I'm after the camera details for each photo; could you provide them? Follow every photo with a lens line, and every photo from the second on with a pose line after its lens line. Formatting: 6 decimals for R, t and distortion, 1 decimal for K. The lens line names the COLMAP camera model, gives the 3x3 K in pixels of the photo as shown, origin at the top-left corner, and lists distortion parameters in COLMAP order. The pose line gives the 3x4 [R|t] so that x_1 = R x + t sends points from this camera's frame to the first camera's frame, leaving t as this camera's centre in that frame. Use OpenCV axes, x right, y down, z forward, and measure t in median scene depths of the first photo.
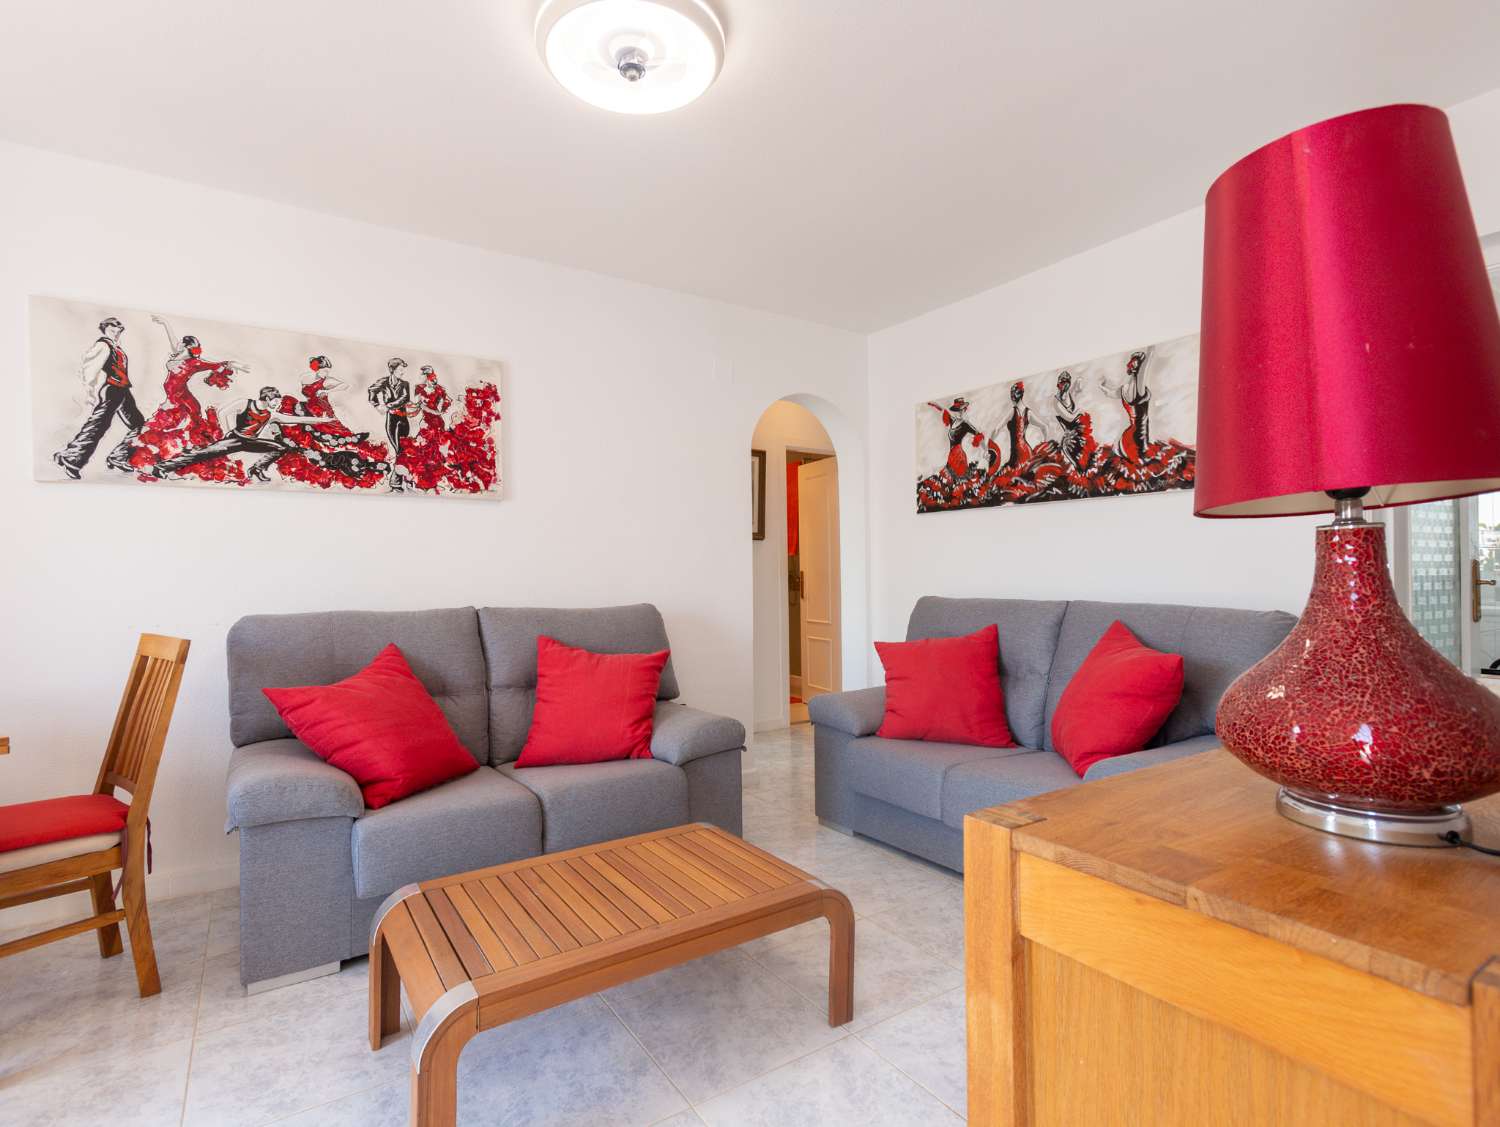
lens RADIAL K [[769.8, 0, 747.8], [0, 769.8, 561.2], [0, 0, 1]] dist [-0.029852, 0.006389]
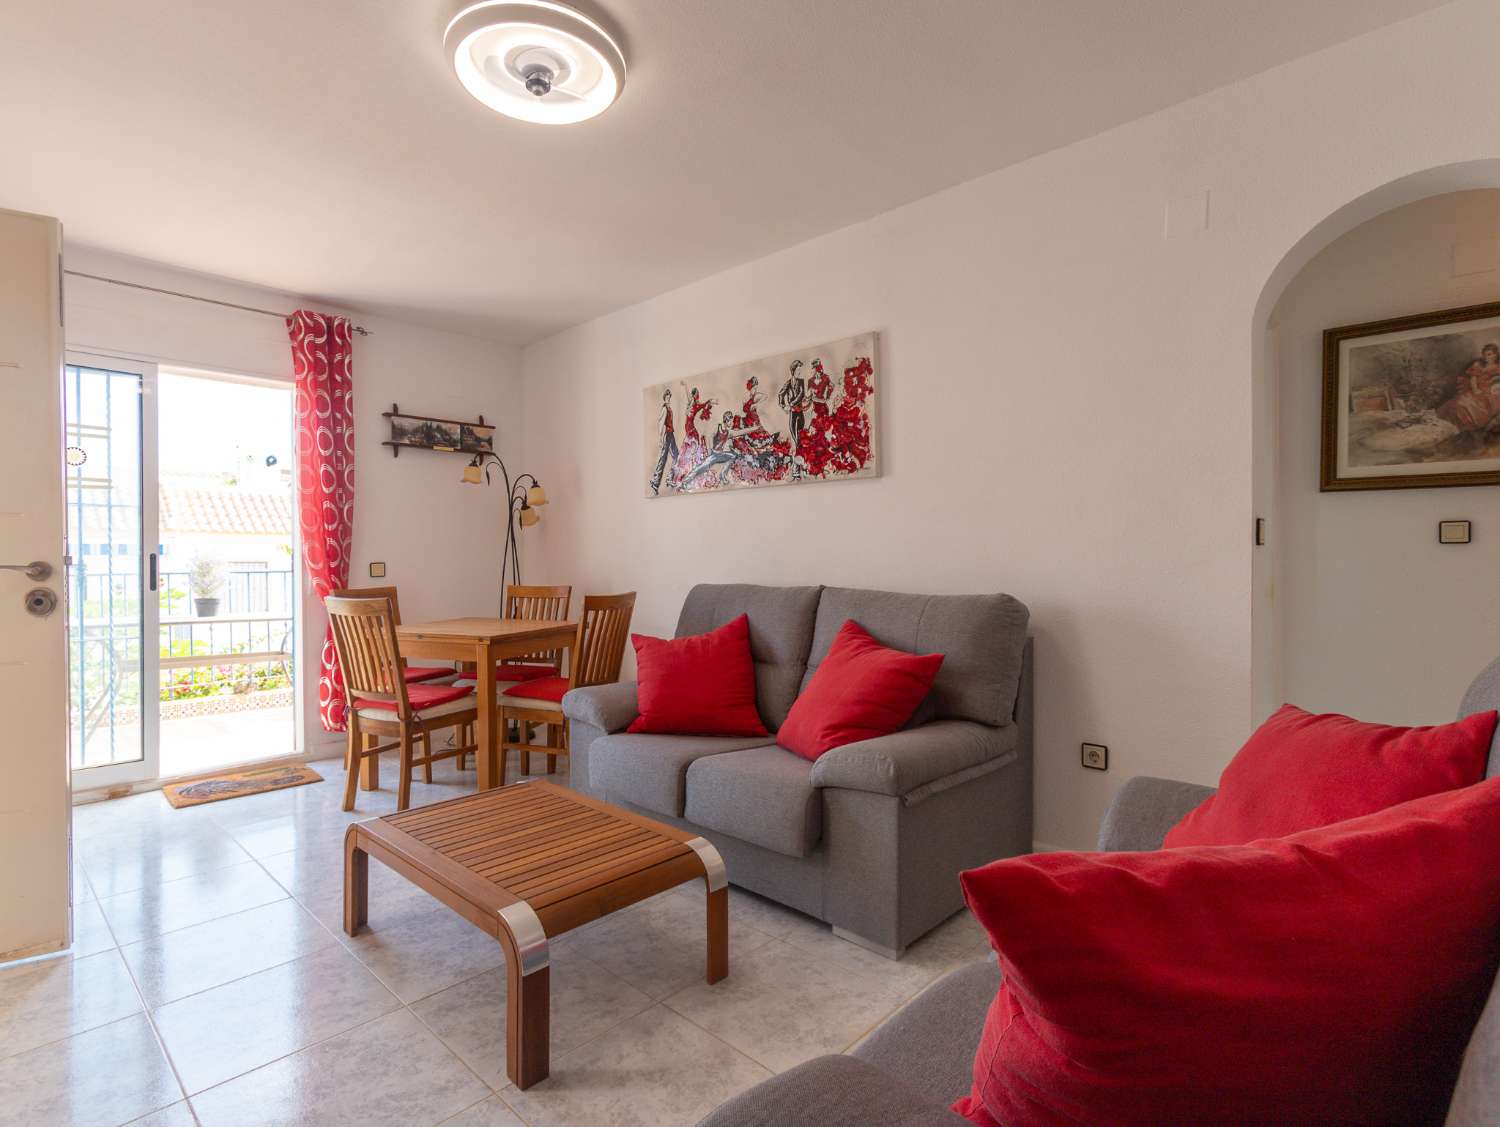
lens RADIAL K [[769.8, 0, 747.2], [0, 769.8, 569.1], [0, 0, 1]] dist [-0.029852, 0.006389]
pose [[0.200903, 0.022561, -0.979351, 0.632463], [0.016876, 0.999507, 0.026487, 0.008078], [0.979466, -0.021849, 0.200423, 0.698587]]
